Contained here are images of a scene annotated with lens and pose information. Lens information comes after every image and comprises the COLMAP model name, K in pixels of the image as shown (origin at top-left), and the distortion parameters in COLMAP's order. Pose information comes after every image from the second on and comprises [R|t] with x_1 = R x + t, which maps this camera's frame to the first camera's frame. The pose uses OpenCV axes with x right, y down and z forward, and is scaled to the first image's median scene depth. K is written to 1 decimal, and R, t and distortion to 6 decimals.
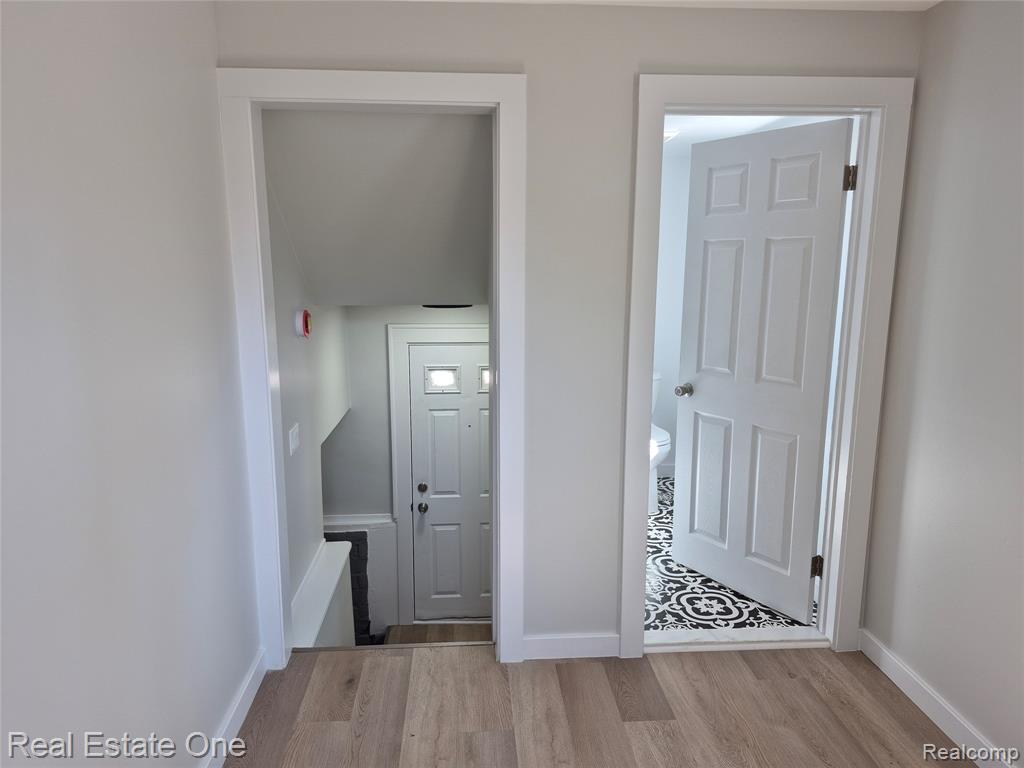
lens RADIAL K [[706.1, 0, 511.4], [0, 706.1, 386.8], [0, 0, 1]] dist [0.057890, -0.054135]
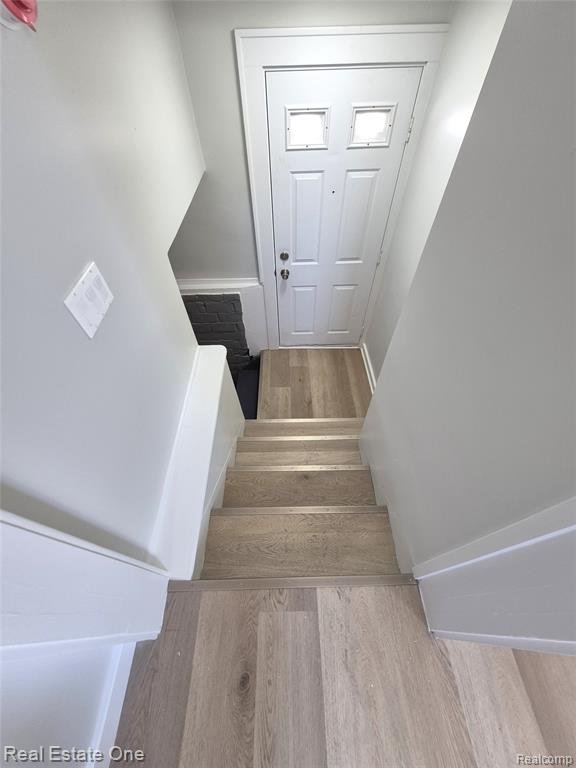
lens RADIAL K [[301.7, 0, 286.8], [0, 301.7, 377.0], [0, 0, 1]] dist [0.003925, -0.002211]
pose [[0.998337, 0.025595, -0.051656, -0.092852], [0.014216, 0.759060, 0.650866, -0.020435], [0.055869, -0.650517, 0.757434, 0.521999]]
